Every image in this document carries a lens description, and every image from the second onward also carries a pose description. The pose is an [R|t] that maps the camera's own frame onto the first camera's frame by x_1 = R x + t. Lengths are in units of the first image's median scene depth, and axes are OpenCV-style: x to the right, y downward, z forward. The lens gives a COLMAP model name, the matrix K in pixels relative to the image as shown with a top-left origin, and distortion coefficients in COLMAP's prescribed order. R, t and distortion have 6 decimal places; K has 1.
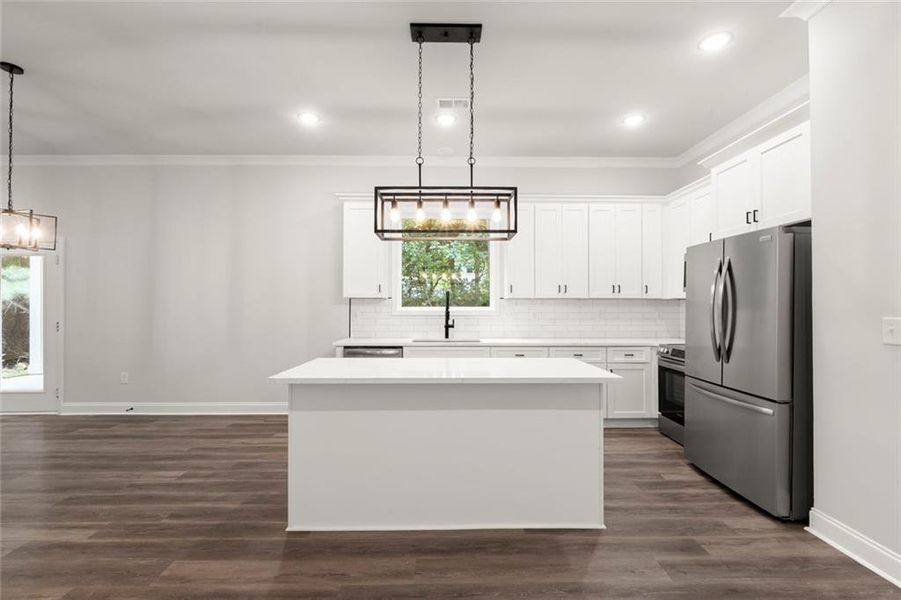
lens RADIAL K [[397.7, 0, 452.2], [0, 397.7, 301.6], [0, 0, 1]] dist [-0.003840, 0.000648]
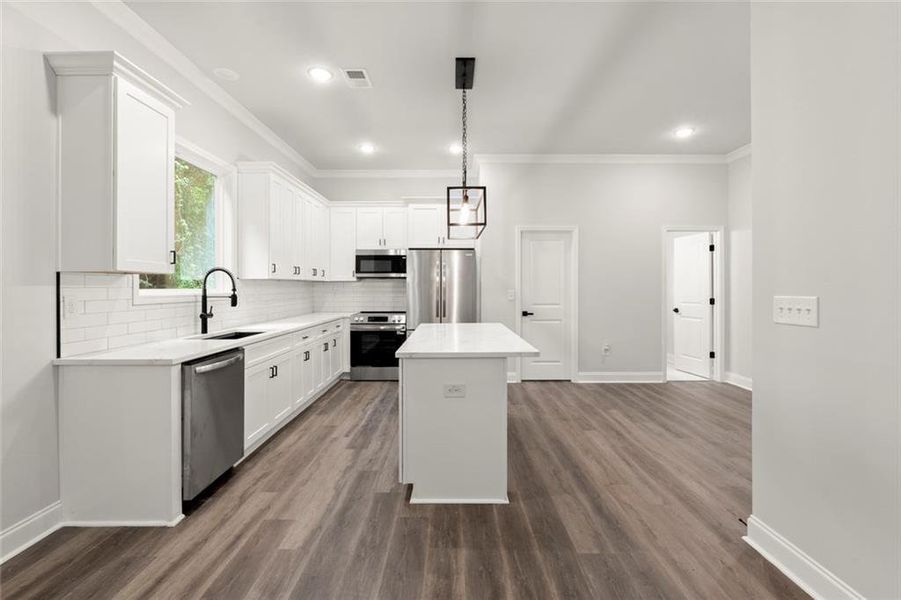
lens RADIAL K [[397.7, 0, 452.3], [0, 397.7, 285.1], [0, 0, 1]] dist [-0.003840, 0.000648]
pose [[0.018454, 0.004405, 0.999820, -1.117063], [-0.008780, 0.999952, -0.004243, 0.010147], [-0.999791, -0.008701, 0.018492, 0.866931]]
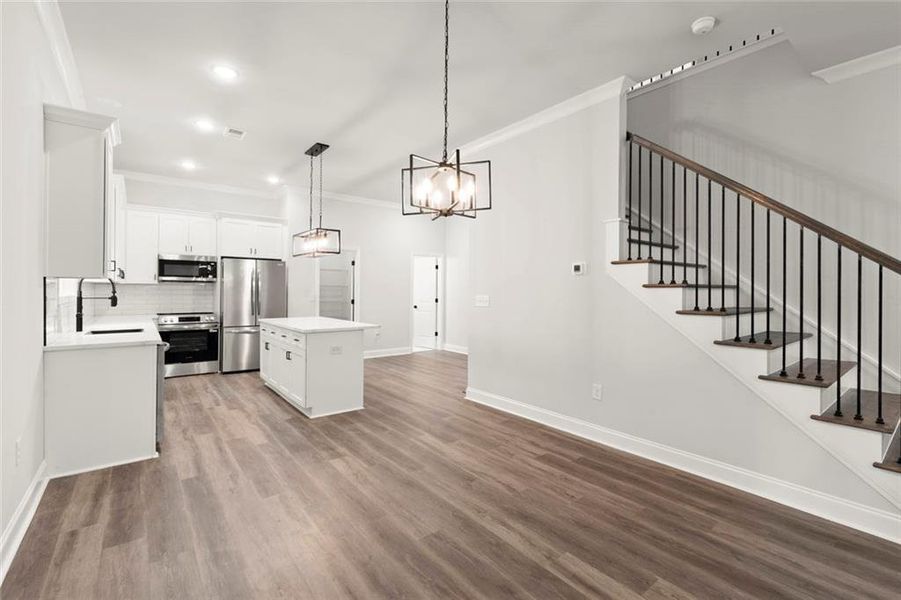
lens RADIAL K [[397.7, 0, 450.6], [0, 397.7, 287.6], [0, 0, 1]] dist [-0.003840, 0.000648]
pose [[-0.603231, 0.002920, 0.797561, -1.682269], [-0.014845, 0.999779, -0.014889, 0.012881], [-0.797428, -0.020821, -0.603054, 1.404938]]
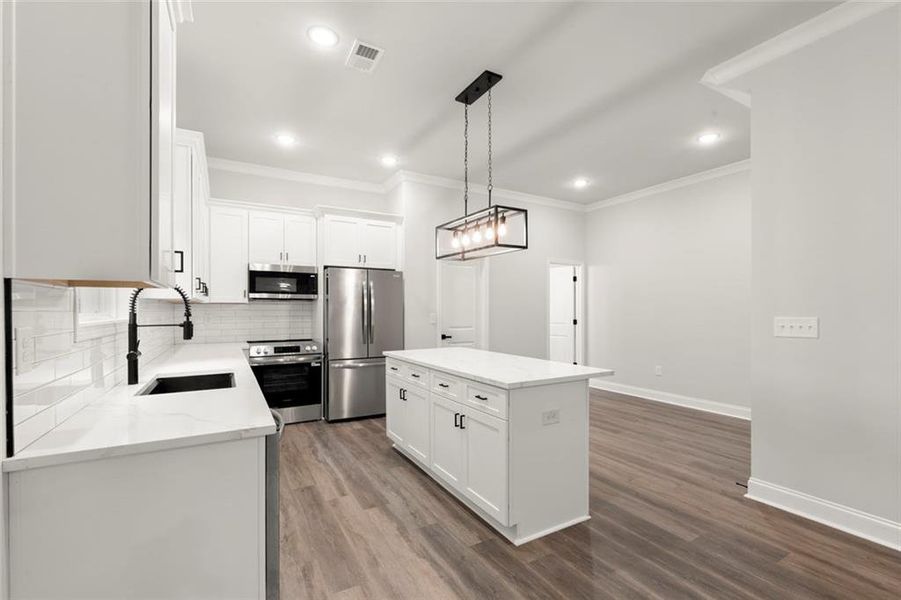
lens RADIAL K [[397.7, 0, 452.9], [0, 397.7, 307.5], [0, 0, 1]] dist [-0.003840, 0.000648]
pose [[-0.483115, 0.005280, 0.875541, -0.907829], [-0.008971, 0.999899, -0.010980, 0.014430], [-0.875511, -0.013159, -0.483019, 1.422893]]
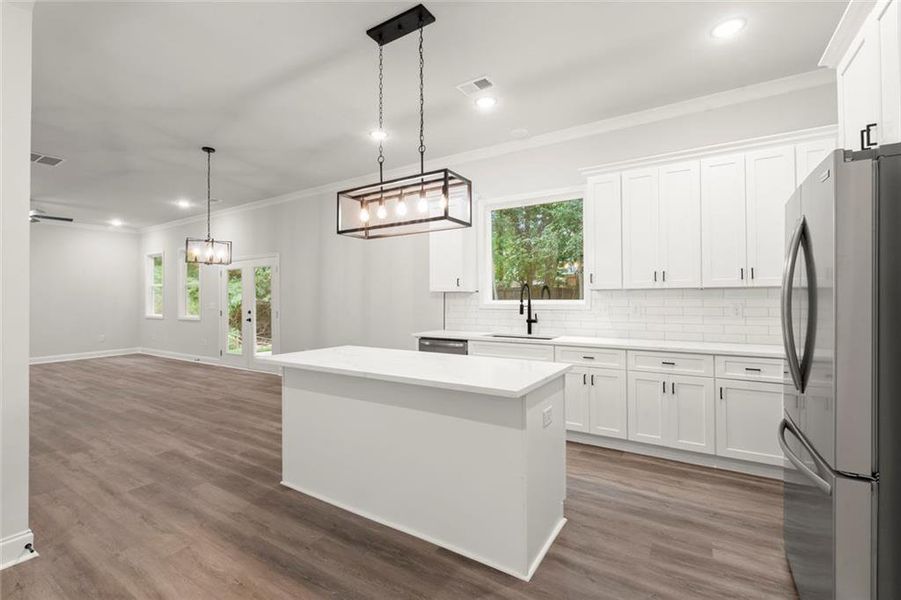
lens RADIAL K [[397.7, 0, 452.7], [0, 397.7, 294.9], [0, 0, 1]] dist [-0.003840, 0.000648]
pose [[0.837428, -0.010895, -0.546440, 0.542358], [0.012214, 0.999925, -0.001218, 0.000025], [0.546412, -0.005655, 0.837498, 0.201327]]
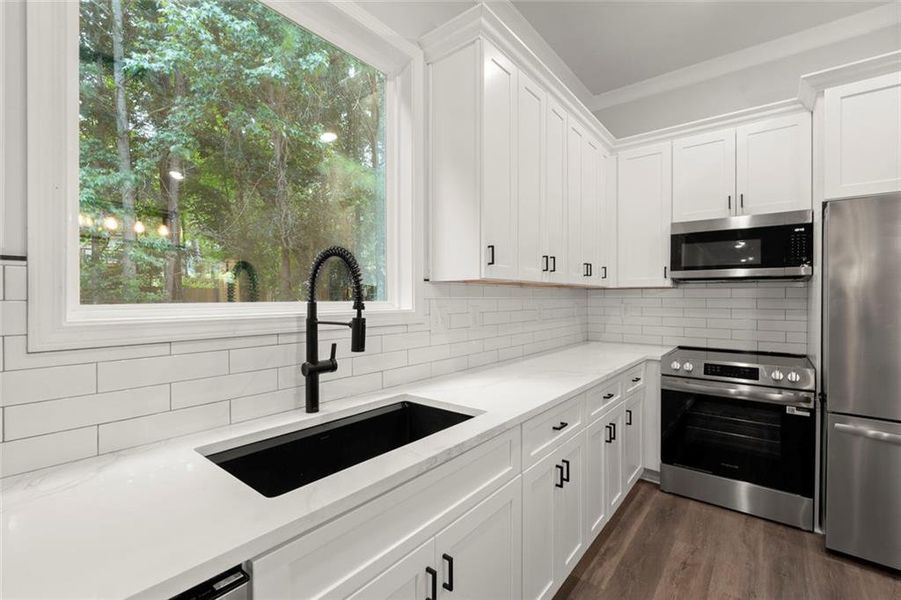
lens RADIAL K [[397.7, 0, 453.9], [0, 397.7, 299.4], [0, 0, 1]] dist [-0.003840, 0.000648]
pose [[0.637440, -0.002955, 0.770494, -0.267828], [-0.008663, 0.999902, 0.011002, 0.012054], [-0.770451, -0.013688, 0.637352, 1.163644]]
